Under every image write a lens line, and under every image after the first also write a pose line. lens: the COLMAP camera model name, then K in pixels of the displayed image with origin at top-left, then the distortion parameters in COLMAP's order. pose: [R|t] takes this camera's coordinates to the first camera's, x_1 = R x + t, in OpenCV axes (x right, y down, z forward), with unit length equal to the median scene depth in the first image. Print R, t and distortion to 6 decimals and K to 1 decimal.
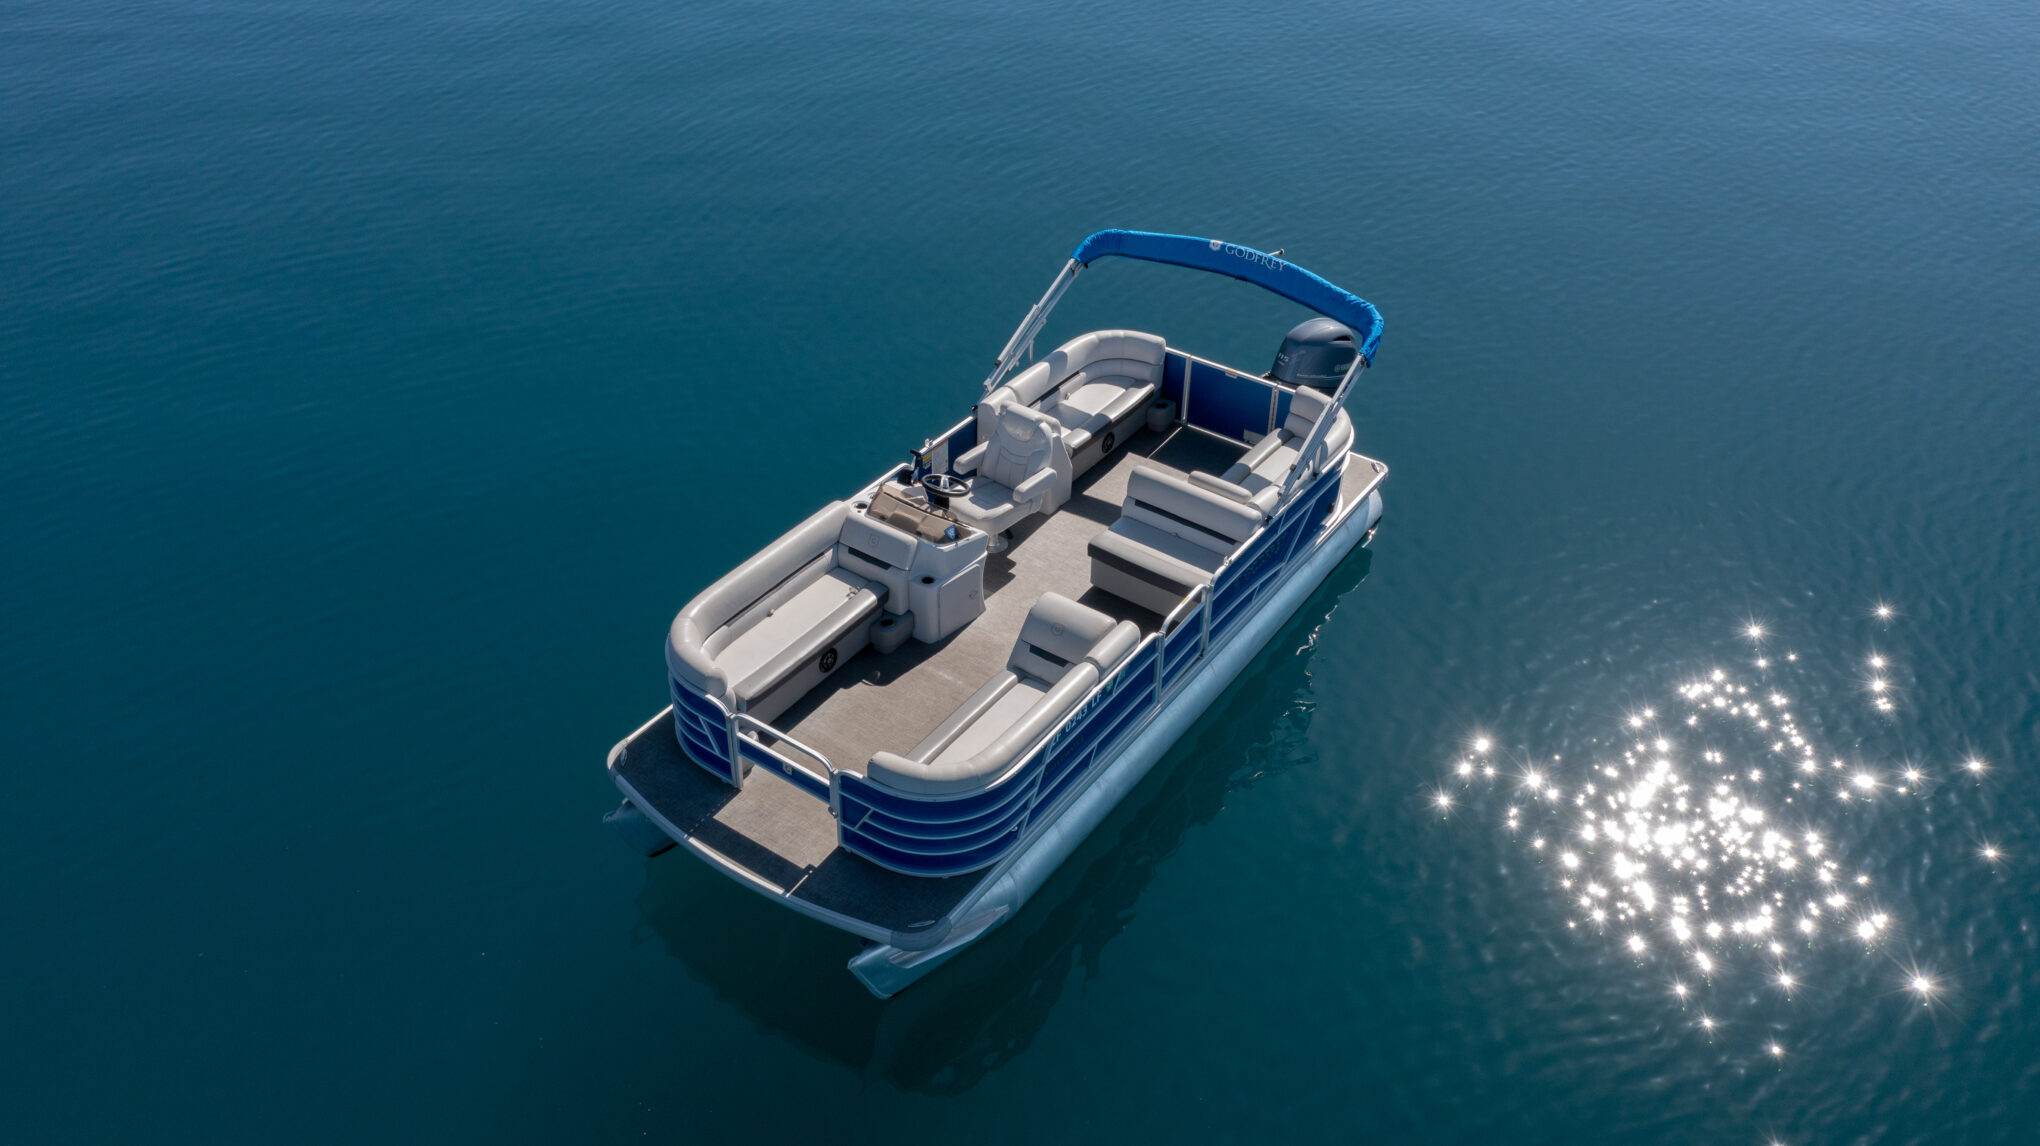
lens RADIAL K [[1649.6, 0, 1035.2], [0, 1649.6, 575.4], [0, 0, 1]] dist [0.000665, 0.001474]
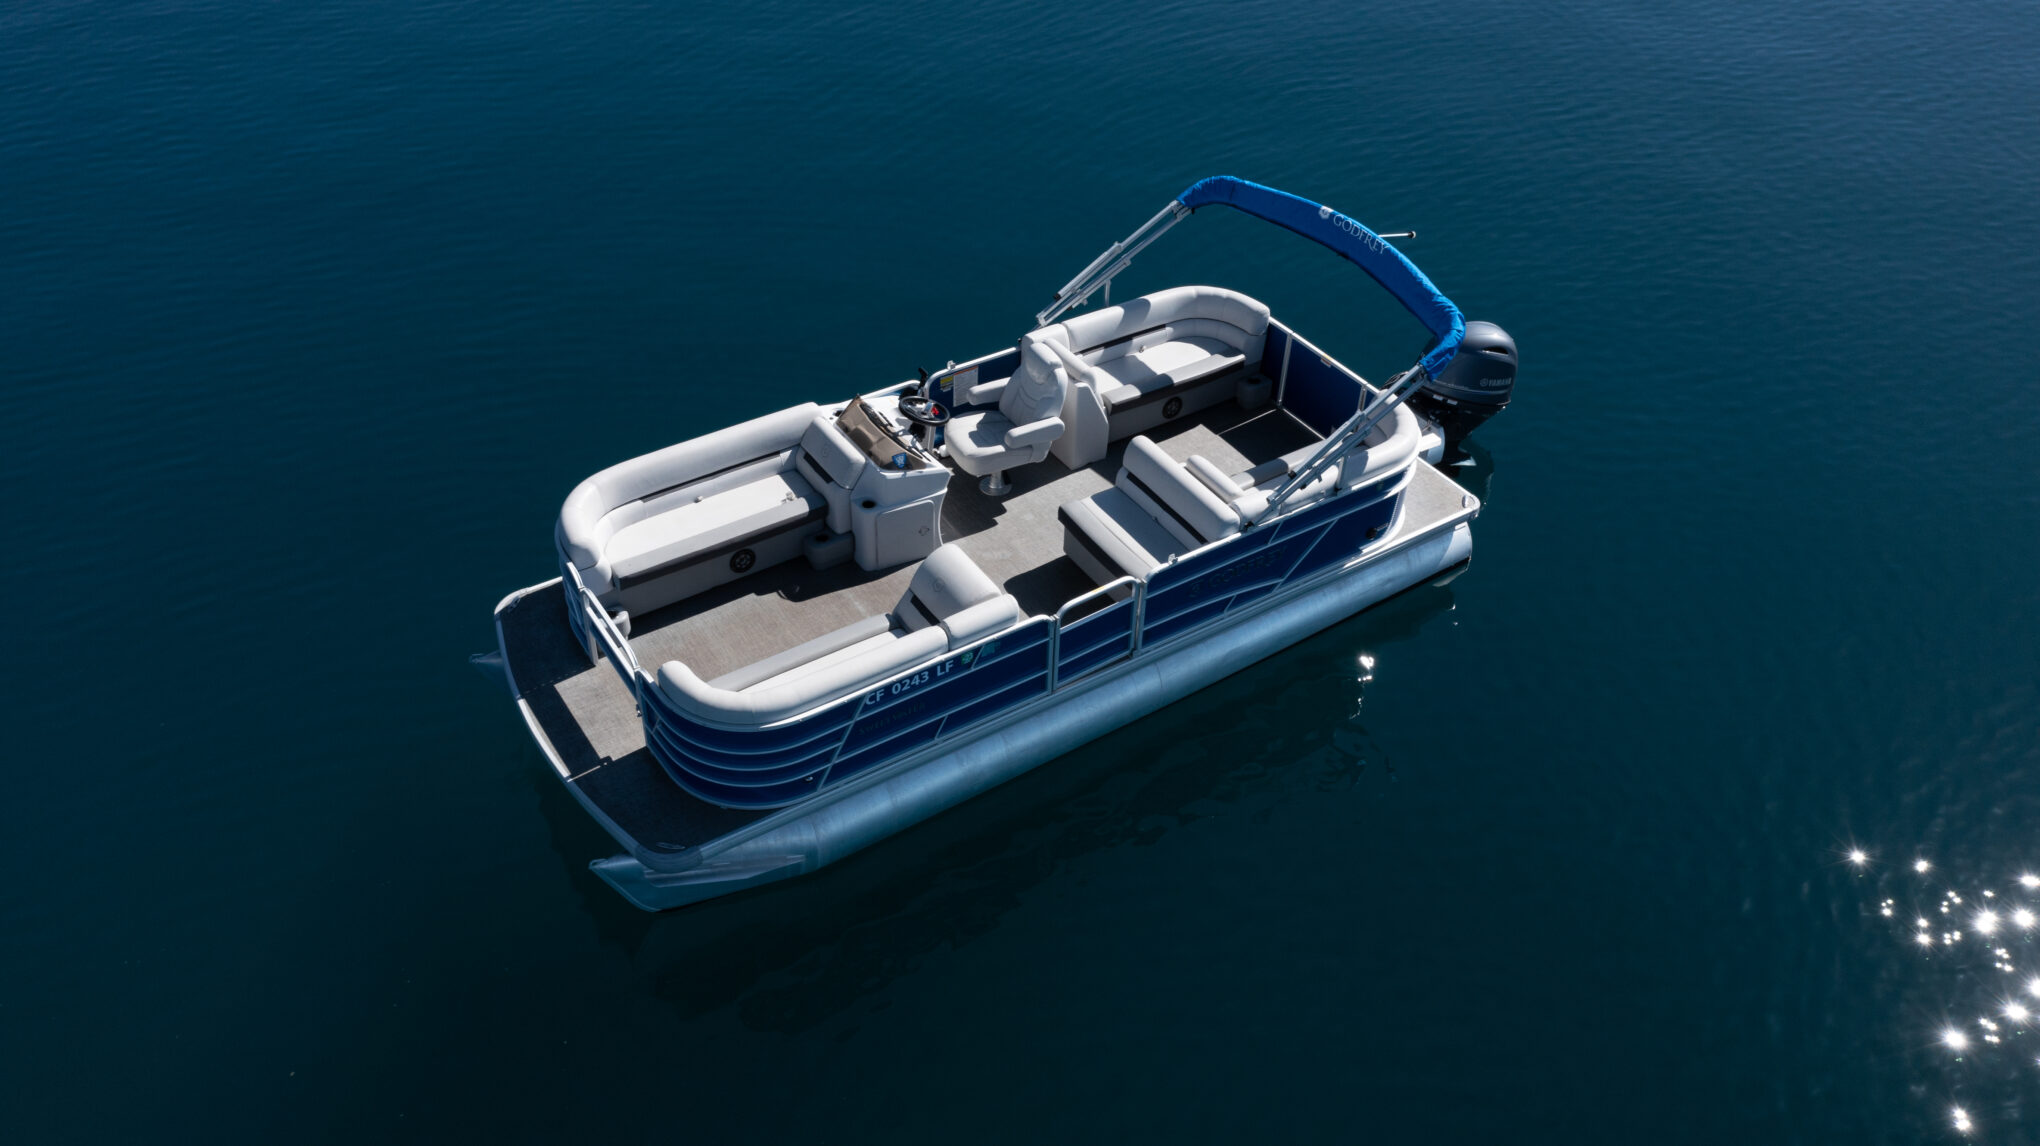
lens RADIAL K [[1649.6, 0, 1016.7], [0, 1649.6, 565.7], [0, 0, 1]] dist [0.000665, 0.001474]
pose [[0.927819, 0.236939, -0.288117, 0.284076], [-0.225370, 0.971520, 0.073195, -0.049423], [0.297254, -0.002978, 0.954794, 0.120206]]
